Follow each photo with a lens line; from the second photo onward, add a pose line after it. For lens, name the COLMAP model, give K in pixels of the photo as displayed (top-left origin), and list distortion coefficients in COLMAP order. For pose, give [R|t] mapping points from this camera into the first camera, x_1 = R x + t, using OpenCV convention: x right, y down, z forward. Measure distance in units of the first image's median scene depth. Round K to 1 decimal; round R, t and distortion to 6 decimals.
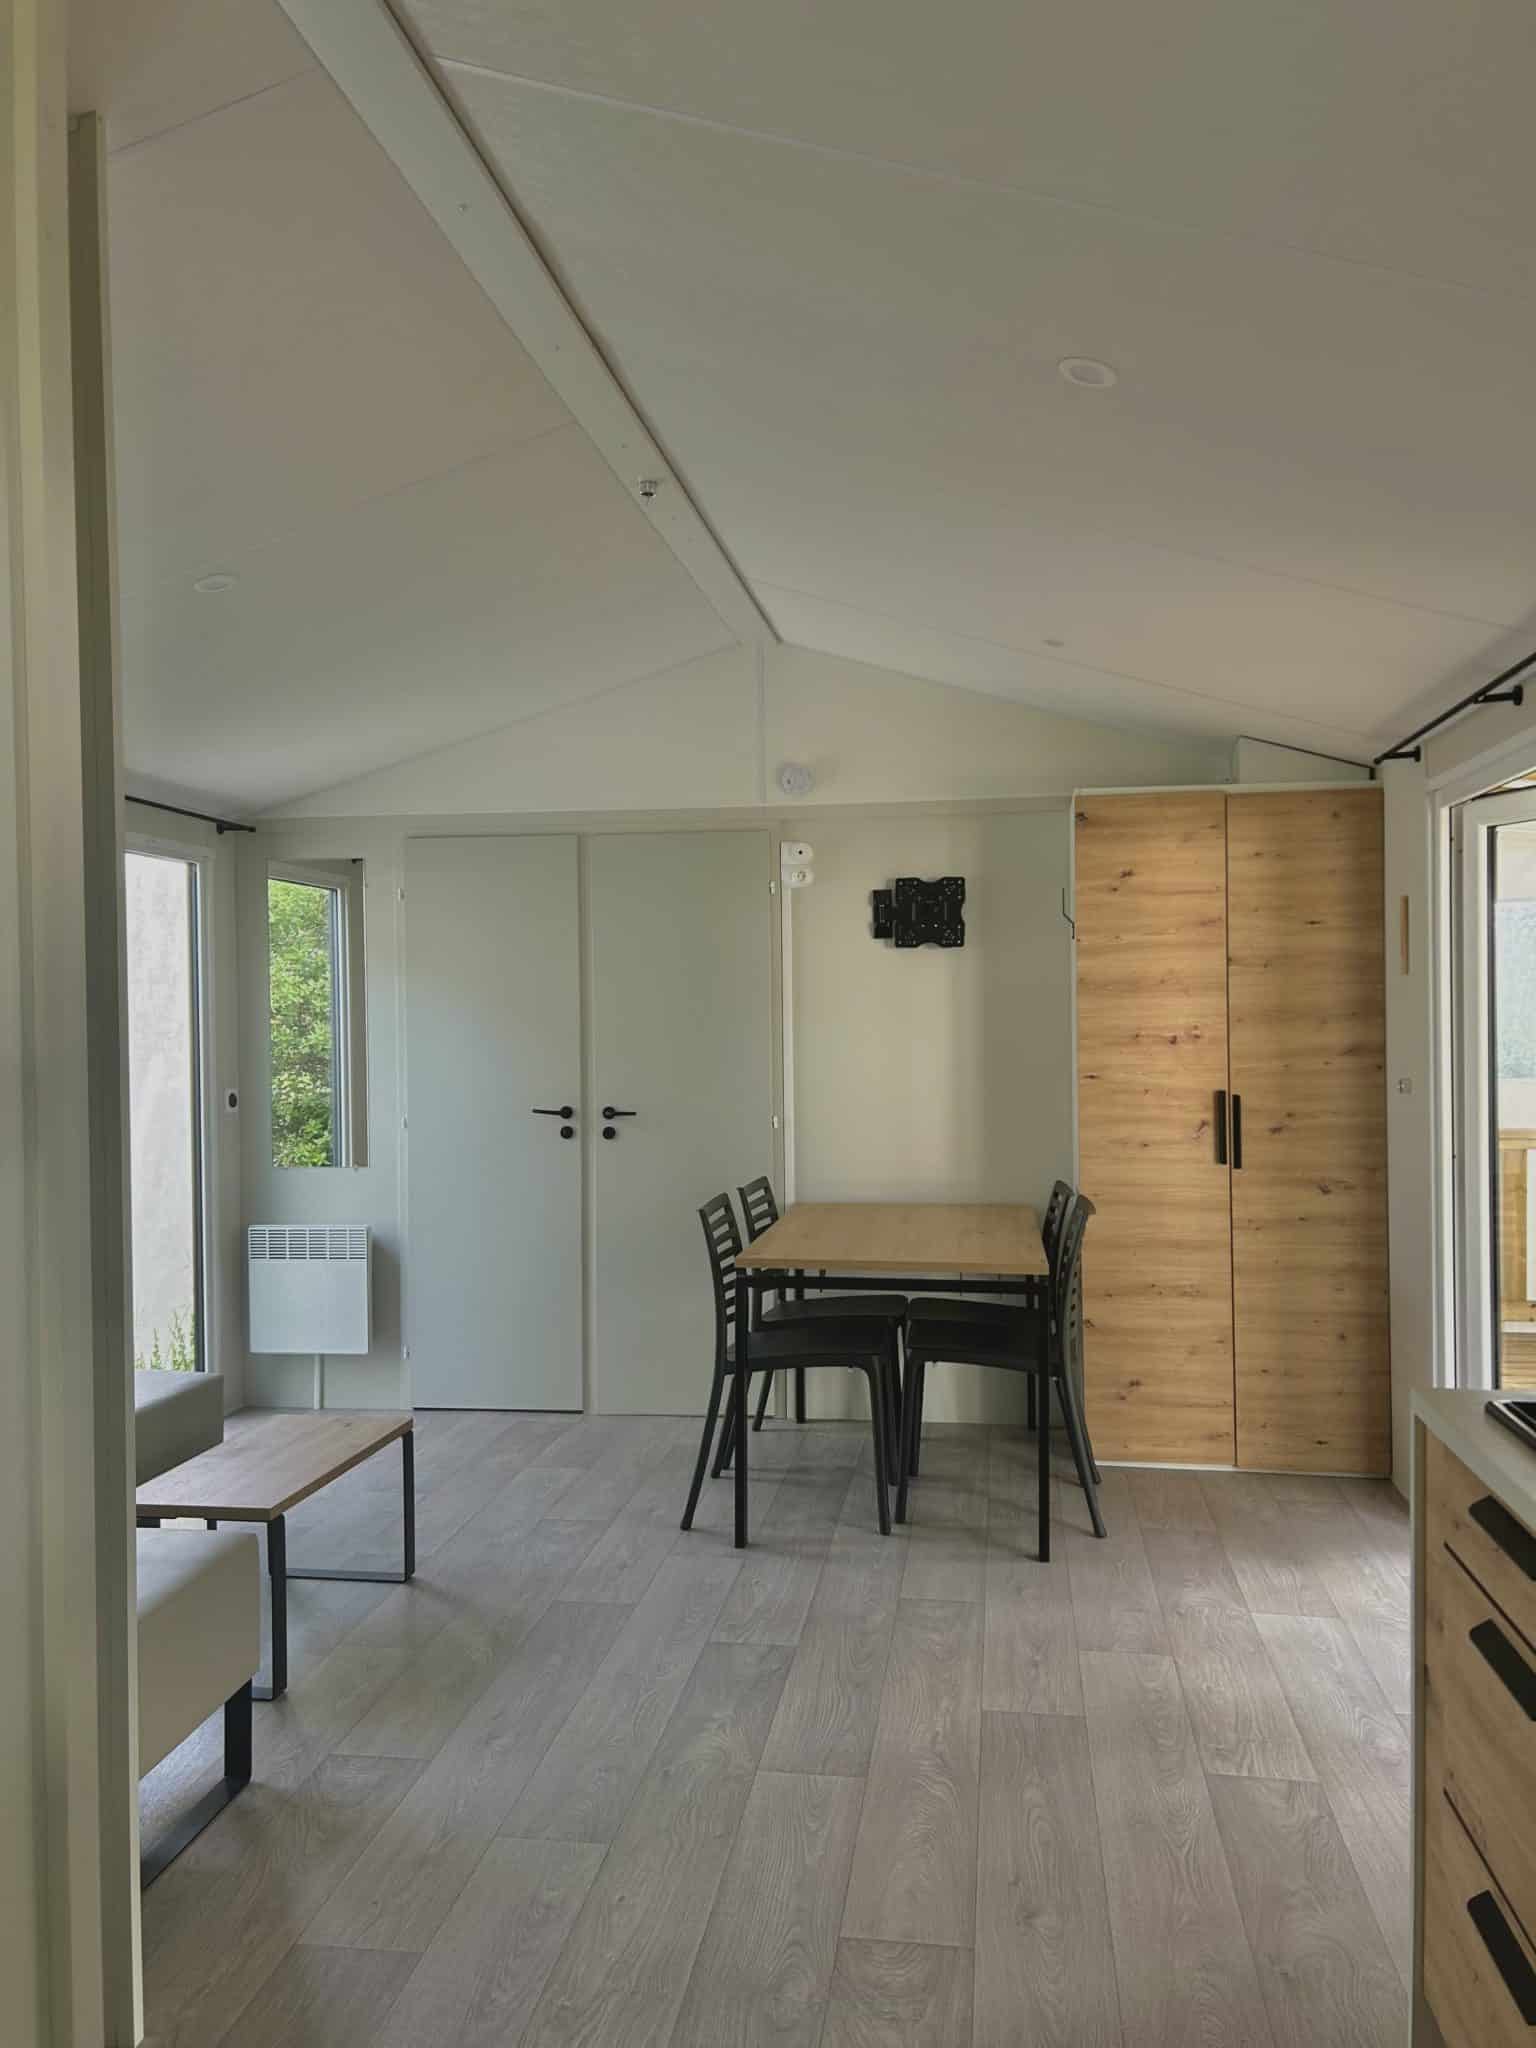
lens RADIAL K [[1523.7, 0, 770.0], [0, 1523.7, 1019.3], [0, 0, 1]] dist [0.010978, 0.000304]
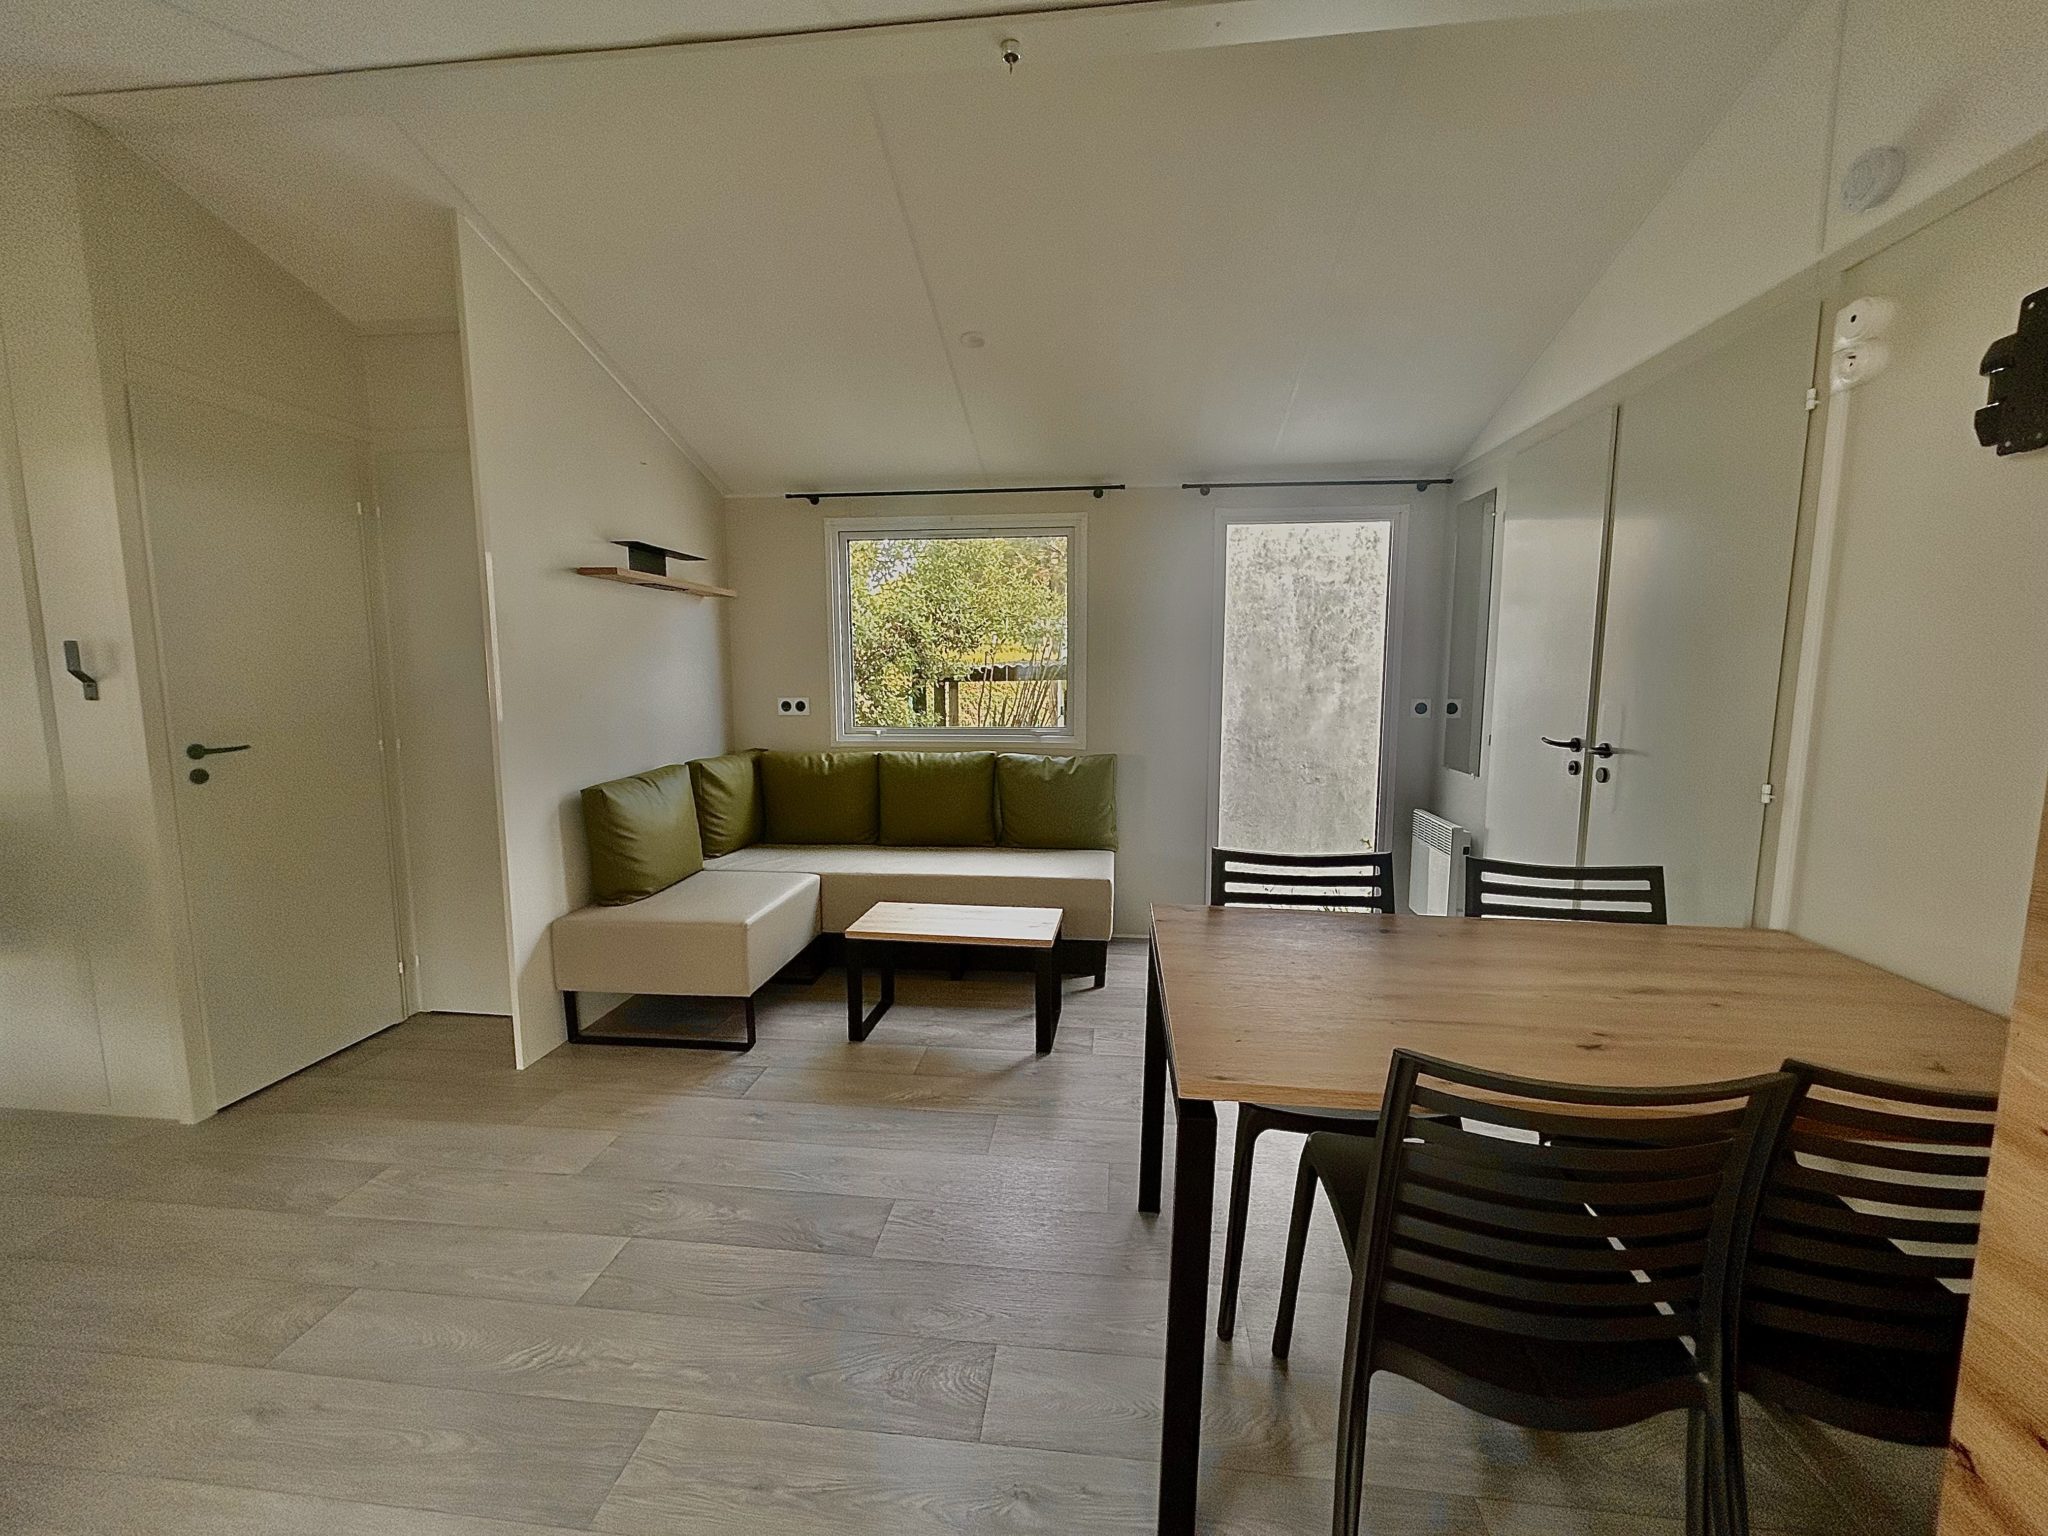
lens RADIAL K [[828.5, 0, 1025.9], [0, 828.5, 773.5], [0, 0, 1]] dist [-0.008869, 0.000130]
pose [[0.048338, 0.132306, -0.990030, 0.476123], [-0.012411, 0.991191, 0.131855, 0.029481], [0.998754, 0.005913, 0.049554, 1.007620]]
